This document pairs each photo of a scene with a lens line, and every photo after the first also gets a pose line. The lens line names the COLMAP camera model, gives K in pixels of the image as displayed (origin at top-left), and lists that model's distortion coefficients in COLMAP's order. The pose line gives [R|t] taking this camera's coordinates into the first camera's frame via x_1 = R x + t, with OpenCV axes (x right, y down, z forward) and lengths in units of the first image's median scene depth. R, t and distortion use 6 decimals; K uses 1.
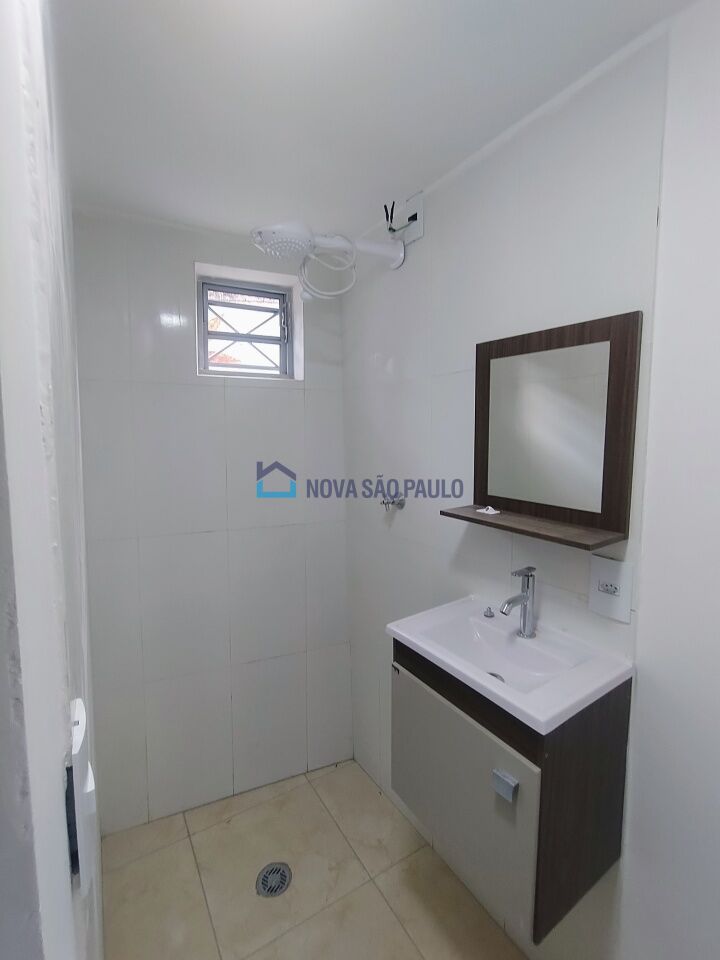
lens RADIAL K [[443.5, 0, 346.0], [0, 443.5, 477.7], [0, 0, 1]] dist [-0.008637, 0.004876]
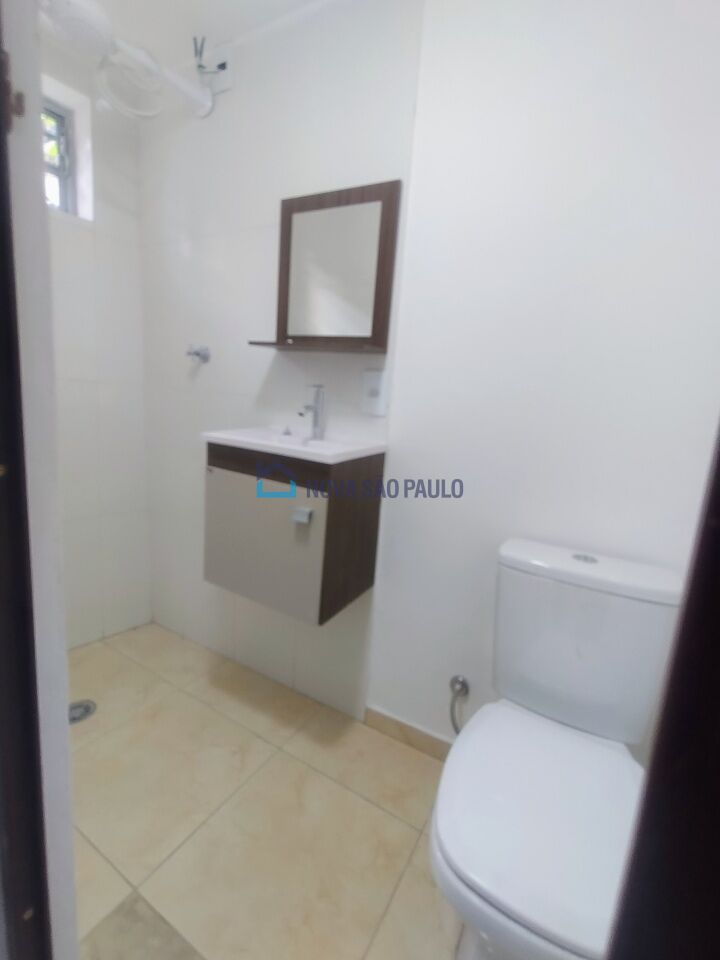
lens RADIAL K [[437.3, 0, 360.0], [0, 437.3, 480.0], [0, 0, 1]] dist [-0.009320, 0.008628]
pose [[0.872208, -0.012007, 0.488987, -0.097028], [-0.033055, 0.995966, 0.083416, 0.345987], [-0.488016, -0.088919, 0.868293, -0.160304]]
